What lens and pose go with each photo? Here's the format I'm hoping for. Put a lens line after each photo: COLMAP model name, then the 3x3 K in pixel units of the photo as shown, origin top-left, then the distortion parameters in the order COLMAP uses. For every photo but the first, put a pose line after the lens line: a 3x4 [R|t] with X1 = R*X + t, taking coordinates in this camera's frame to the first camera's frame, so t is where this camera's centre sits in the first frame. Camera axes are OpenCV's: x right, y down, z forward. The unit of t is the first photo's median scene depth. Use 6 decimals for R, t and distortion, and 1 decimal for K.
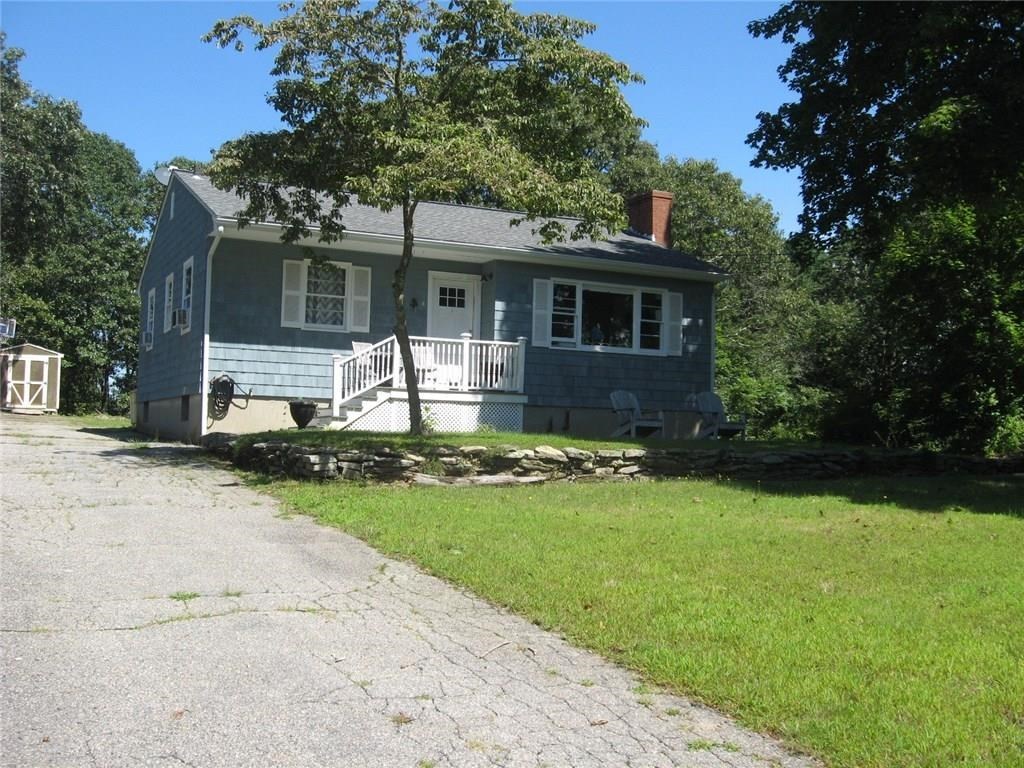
lens RADIAL K [[1072.8, 0, 519.0], [0, 1072.8, 384.7], [0, 0, 1]] dist [-0.123430, 0.000000]
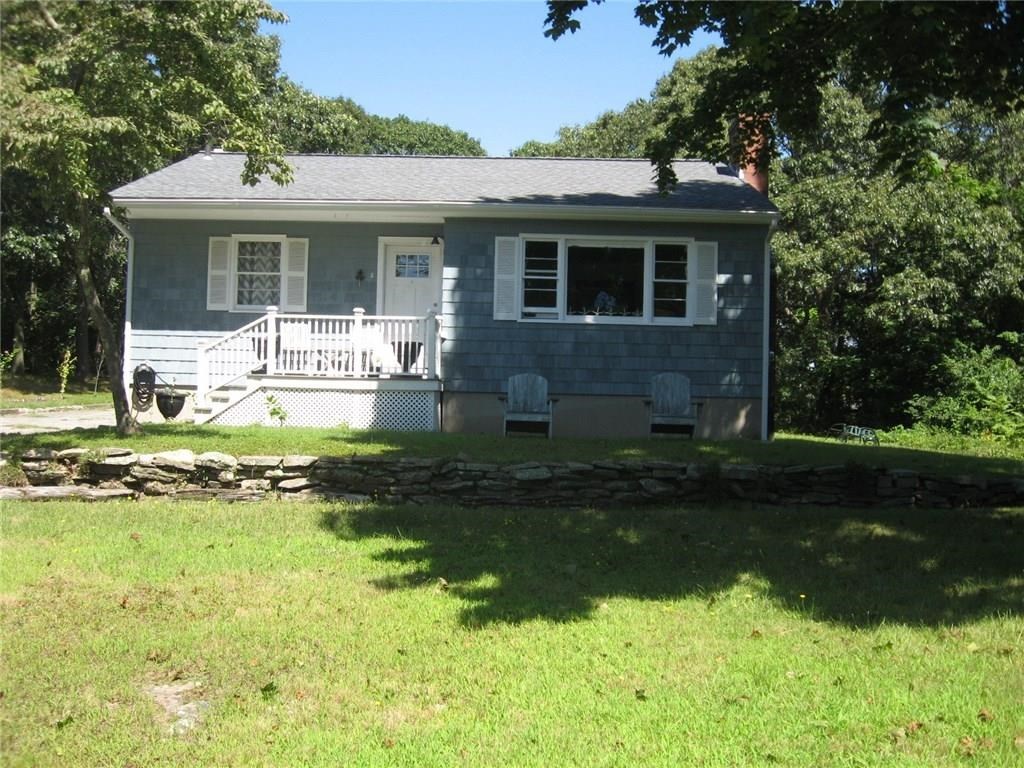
lens RADIAL K [[1072.8, 0, 517.4], [0, 1072.8, 381.3], [0, 0, 1]] dist [-0.123430, 0.000000]
pose [[0.889133, -0.012937, -0.457465, 0.420325], [0.020047, 0.999742, 0.010691, 0.002575], [0.457209, -0.018677, 0.889163, 0.297489]]
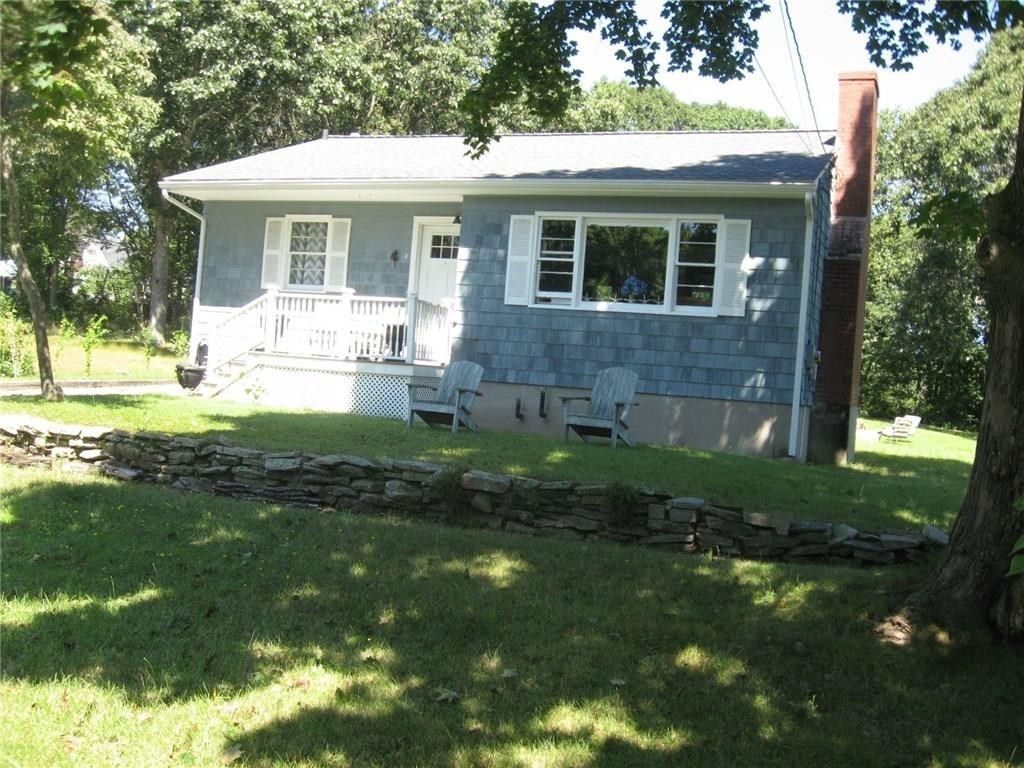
lens RADIAL K [[1072.8, 0, 514.8], [0, 1072.8, 379.8], [0, 0, 1]] dist [-0.123430, 0.000000]
pose [[0.657388, 0.029508, -0.752974, 0.620349], [-0.025420, 0.999533, 0.016977, 0.004698], [0.753124, 0.007980, 0.657831, 0.531371]]
